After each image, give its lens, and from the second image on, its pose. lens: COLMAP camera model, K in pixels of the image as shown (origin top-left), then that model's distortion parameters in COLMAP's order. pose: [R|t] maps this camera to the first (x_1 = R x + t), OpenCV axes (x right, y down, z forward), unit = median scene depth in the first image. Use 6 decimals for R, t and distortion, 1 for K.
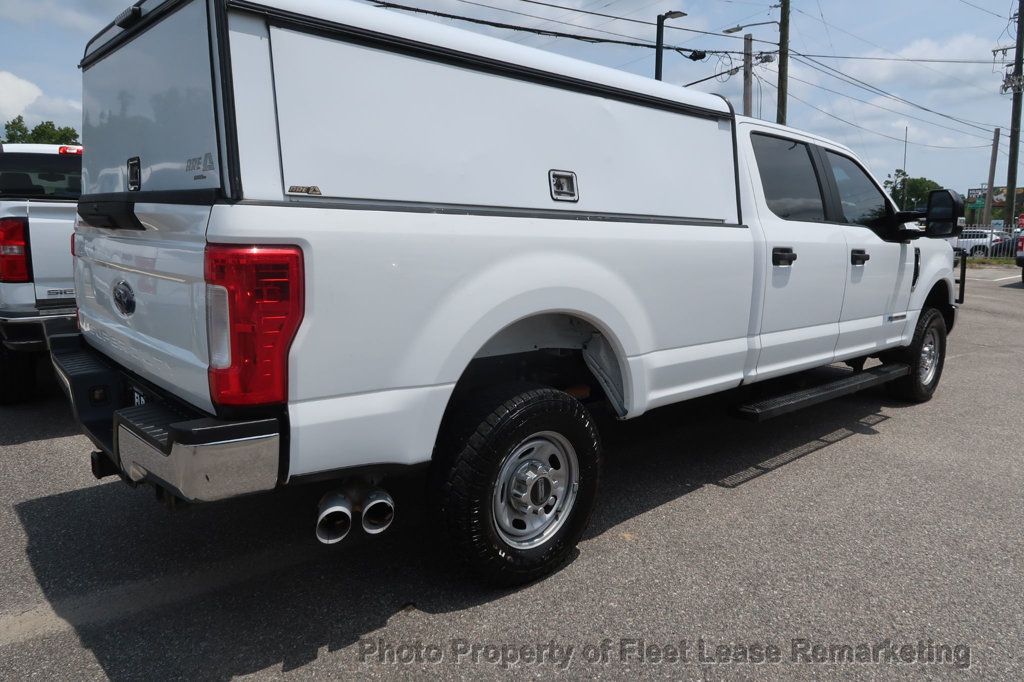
lens RADIAL K [[714.3, 0, 509.4], [0, 714.3, 335.4], [0, 0, 1]] dist [-0.034440, 0.014095]
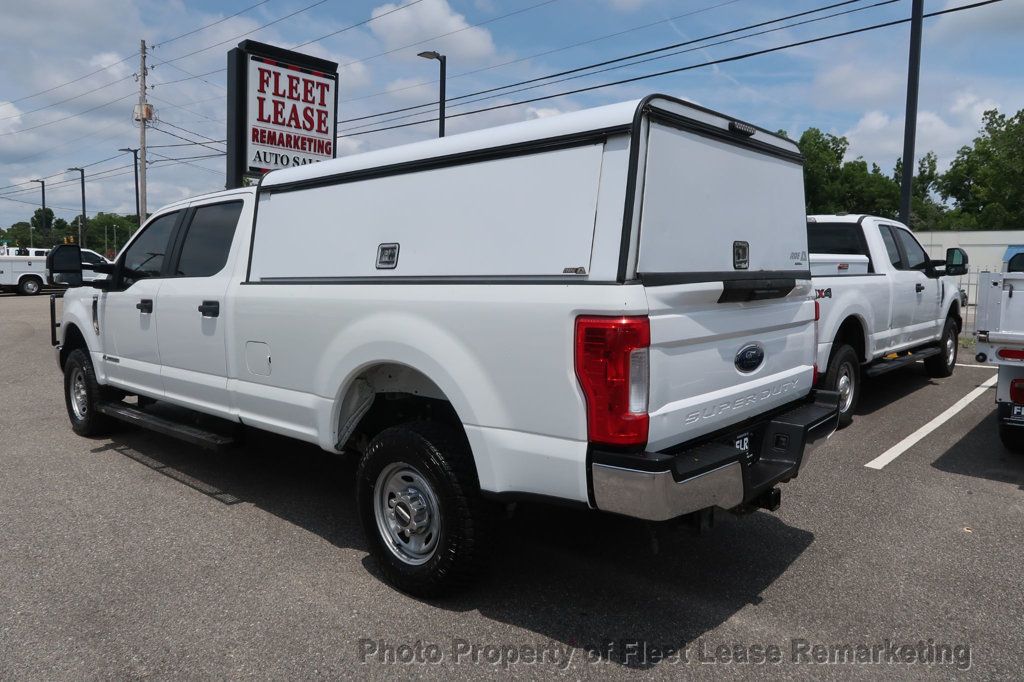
lens RADIAL K [[714.3, 0, 513.0], [0, 714.3, 333.6], [0, 0, 1]] dist [-0.034440, 0.014095]
pose [[0.093420, 0.078513, -0.992526, 1.569597], [-0.162696, 0.984690, 0.062579, -0.210632], [0.982244, 0.155634, 0.104764, 1.313655]]
